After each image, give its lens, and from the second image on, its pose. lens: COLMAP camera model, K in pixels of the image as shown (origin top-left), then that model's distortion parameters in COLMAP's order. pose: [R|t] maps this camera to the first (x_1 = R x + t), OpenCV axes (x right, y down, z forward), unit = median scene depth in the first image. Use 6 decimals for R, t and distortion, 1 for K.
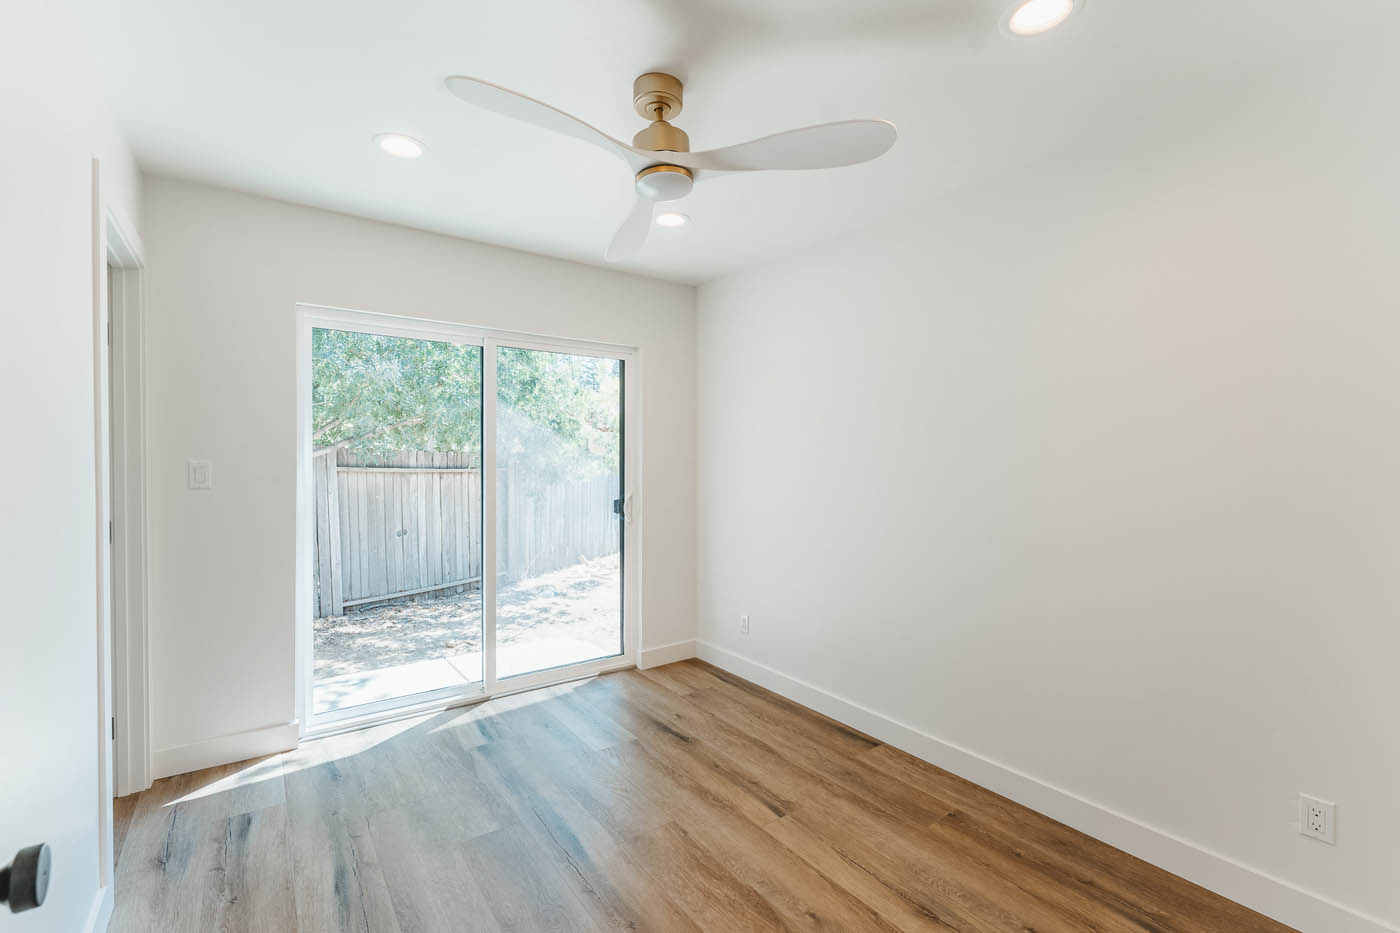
lens RADIAL K [[602.7, 0, 697.8], [0, 602.7, 452.1], [0, 0, 1]] dist [-0.004318, 0.001134]
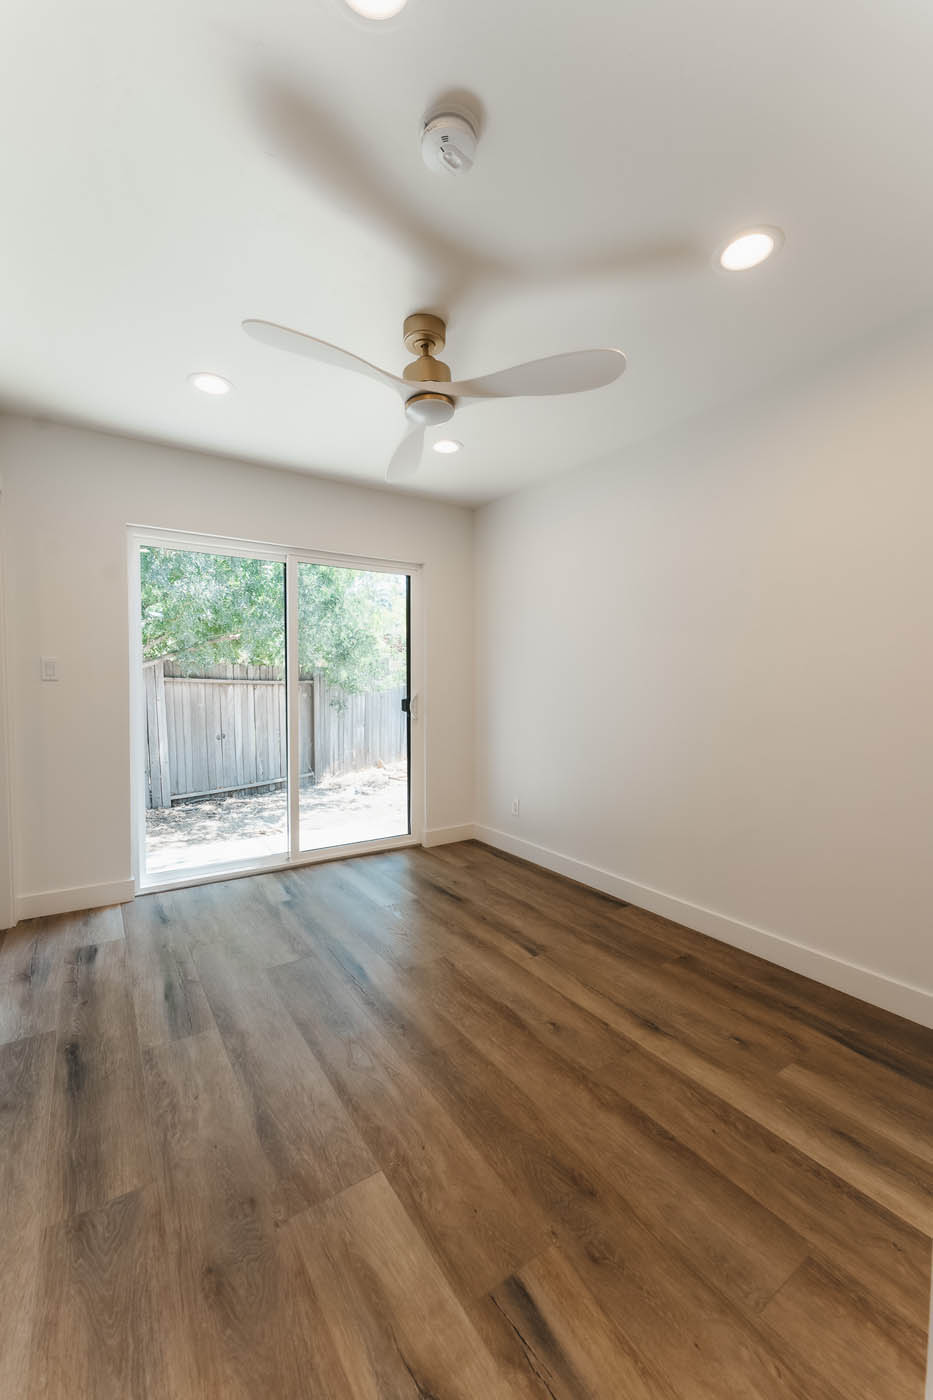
lens RADIAL K [[564.9, 0, 468.9], [0, 564.9, 692.5], [0, 0, 1]] dist [-0.001444, 0.001540]
pose [[0.998944, 0.000271, -0.045953, 0.029238], [0.000961, 0.999640, 0.026795, 0.030776], [0.045944, -0.026811, 0.998584, -0.045058]]
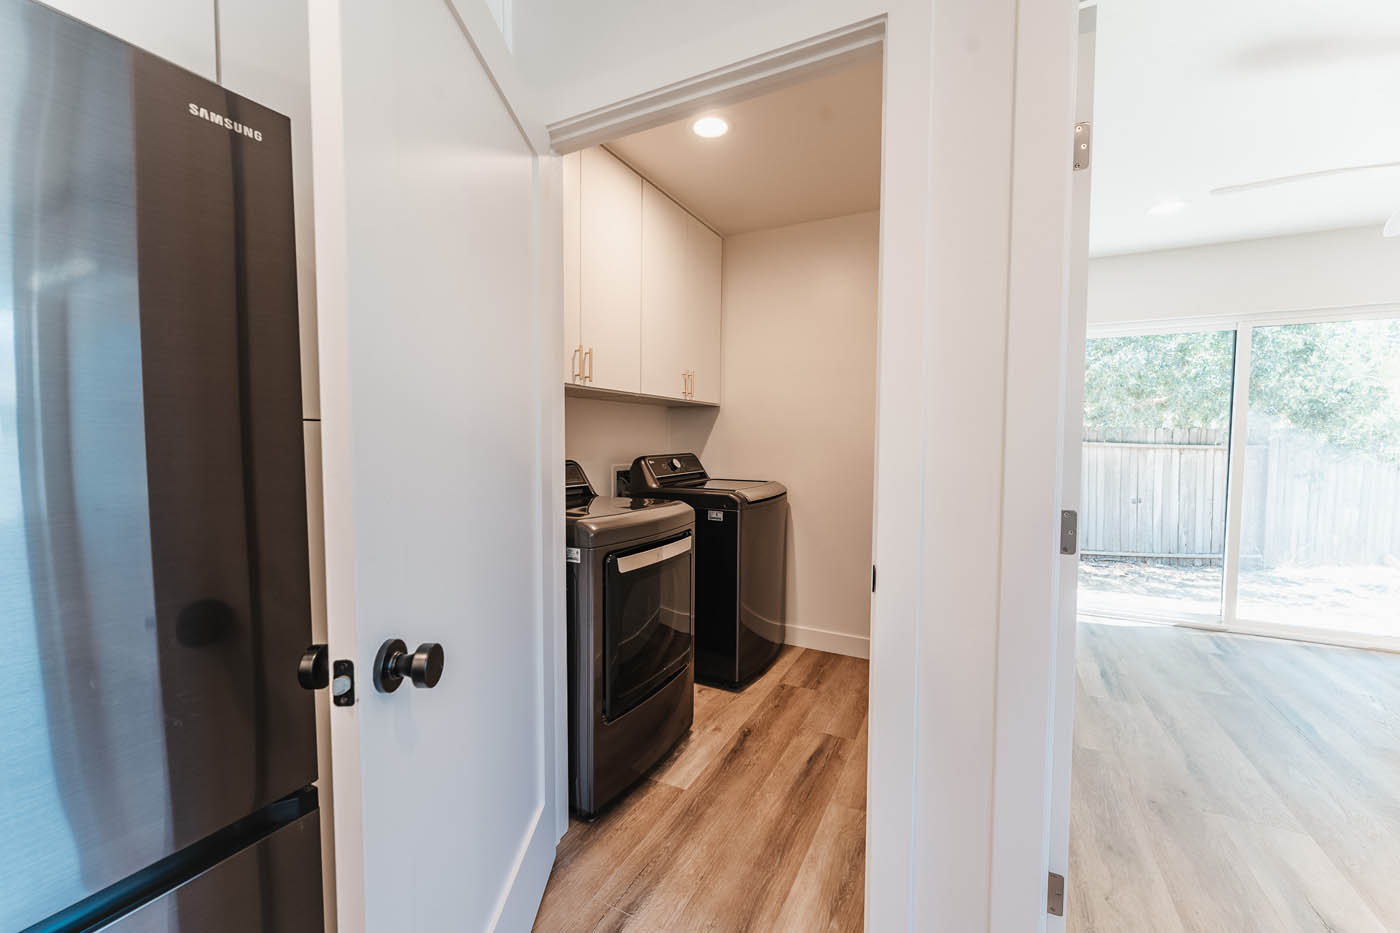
lens RADIAL K [[564.9, 0, 686.9], [0, 564.9, 474.2], [0, 0, 1]] dist [-0.001444, 0.001540]
pose [[0.439809, 0.051259, -0.896627, 0.116148], [0.002486, 0.998297, 0.058290, 0.026405], [0.898088, -0.027865, 0.438932, -0.301780]]
